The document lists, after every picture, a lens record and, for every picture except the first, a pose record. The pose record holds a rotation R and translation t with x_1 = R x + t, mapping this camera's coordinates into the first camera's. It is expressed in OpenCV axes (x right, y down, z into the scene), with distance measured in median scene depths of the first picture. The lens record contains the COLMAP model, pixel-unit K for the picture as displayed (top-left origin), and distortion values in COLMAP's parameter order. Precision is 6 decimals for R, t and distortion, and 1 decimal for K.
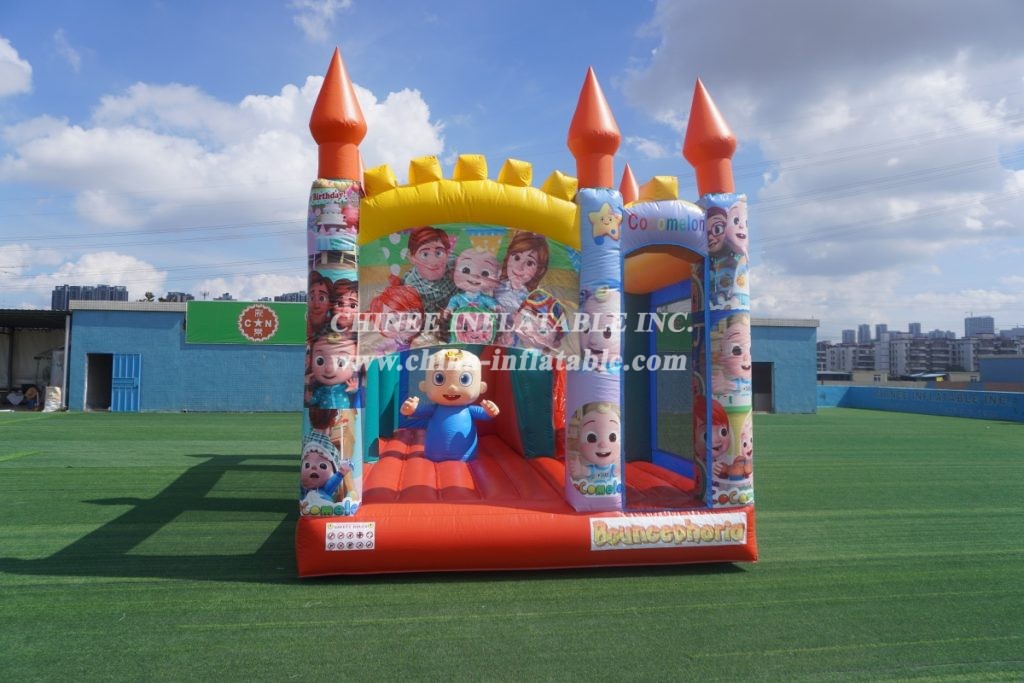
lens RADIAL K [[685.5, 0, 512.0], [0, 685.5, 341.5], [0, 0, 1]] dist [-0.031800, 0.000268]
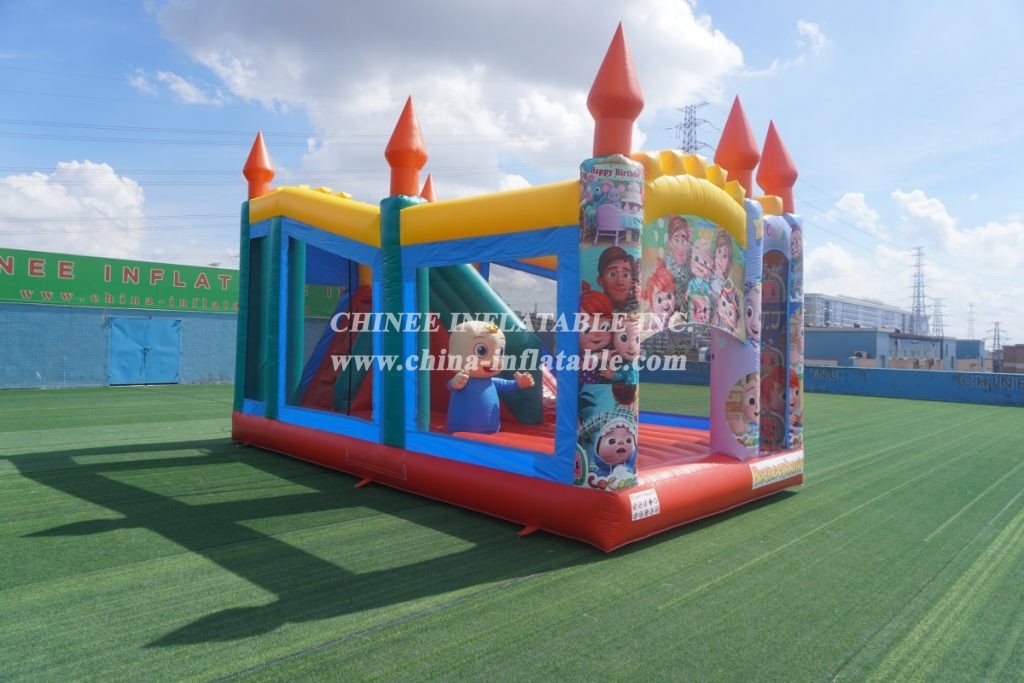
lens RADIAL K [[685.5, 0, 512.0], [0, 685.5, 341.5], [0, 0, 1]] dist [-0.031800, 0.000268]
pose [[0.791857, 0.007554, 0.610659, -0.980379], [-0.039949, 0.998423, 0.039452, 0.000644], [-0.609398, -0.055636, 0.790910, 0.284176]]
